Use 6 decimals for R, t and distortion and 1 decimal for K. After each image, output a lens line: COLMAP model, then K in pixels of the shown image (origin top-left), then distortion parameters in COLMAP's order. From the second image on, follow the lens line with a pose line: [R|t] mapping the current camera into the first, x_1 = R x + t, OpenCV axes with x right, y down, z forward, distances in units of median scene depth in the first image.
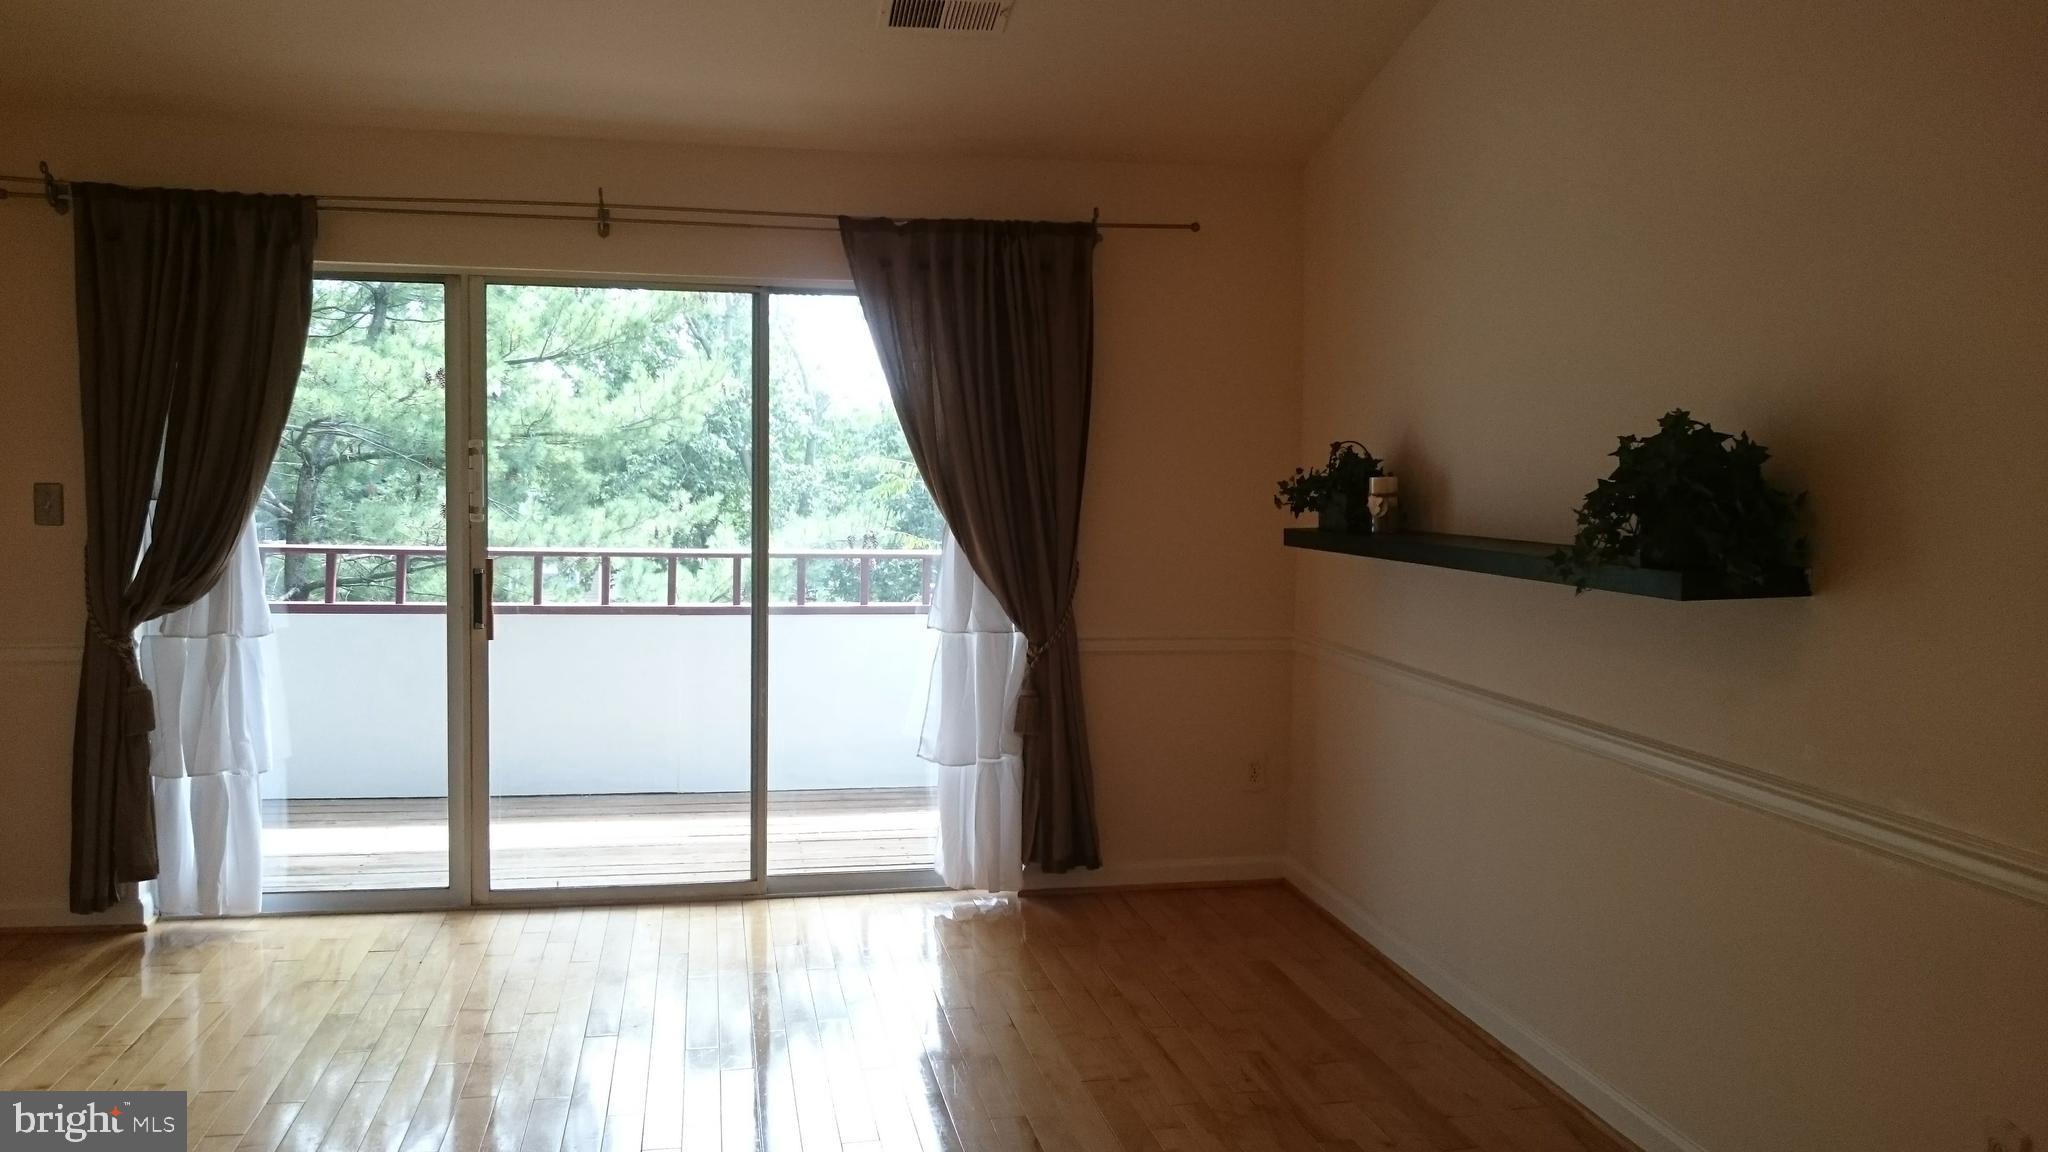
lens RADIAL K [[1521.3, 0, 1031.7], [0, 1521.3, 572.5], [0, 0, 1]] dist [-0.000353, -0.019395]
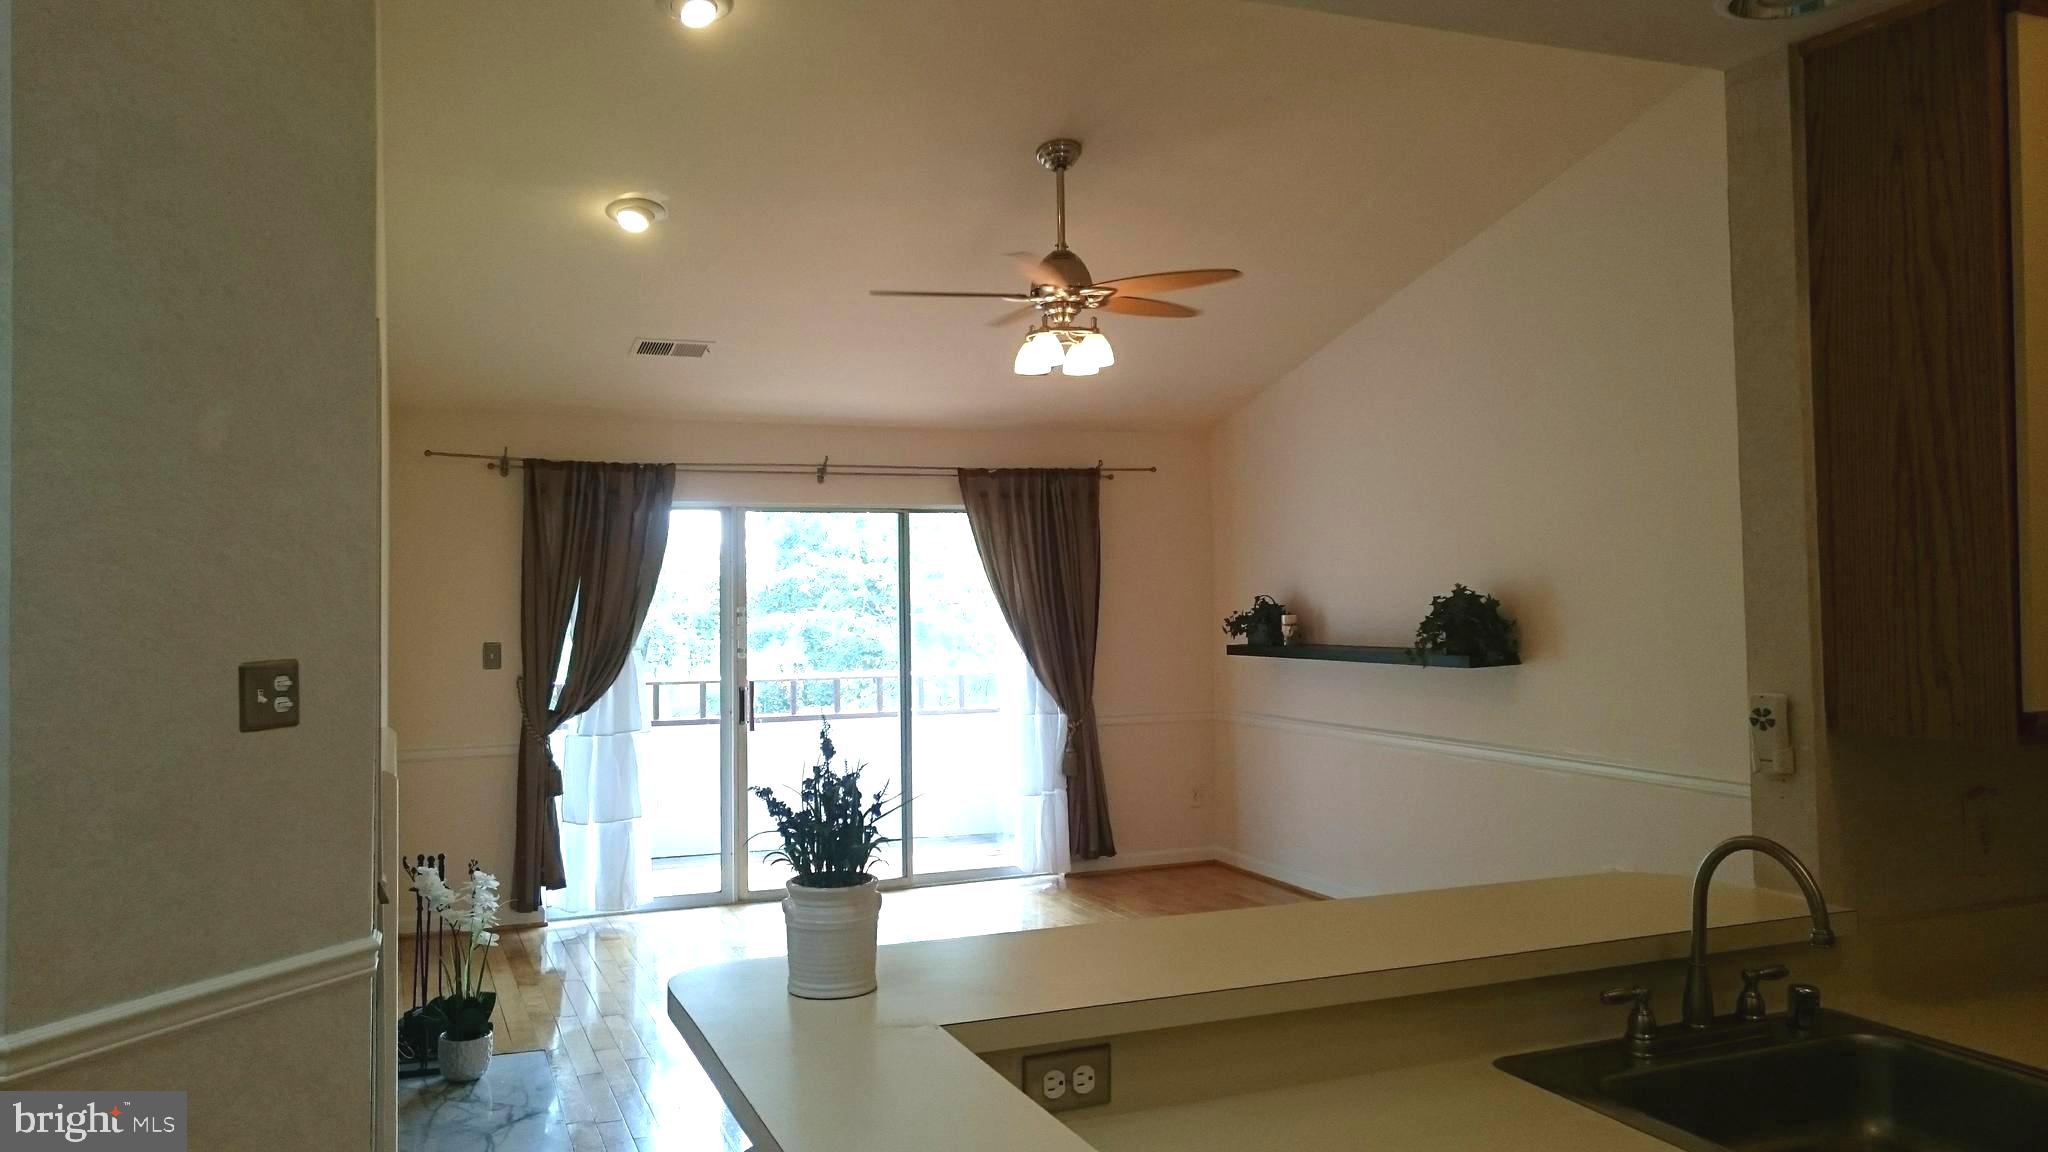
lens RADIAL K [[1521.3, 0, 1025.5], [0, 1521.3, 565.1], [0, 0, 1]] dist [-0.000353, -0.019395]
pose [[0.978484, -0.022836, 0.205055, -0.421039], [0.040665, 0.995706, -0.083159, 0.015812], [-0.202275, 0.089708, 0.975211, -0.676362]]
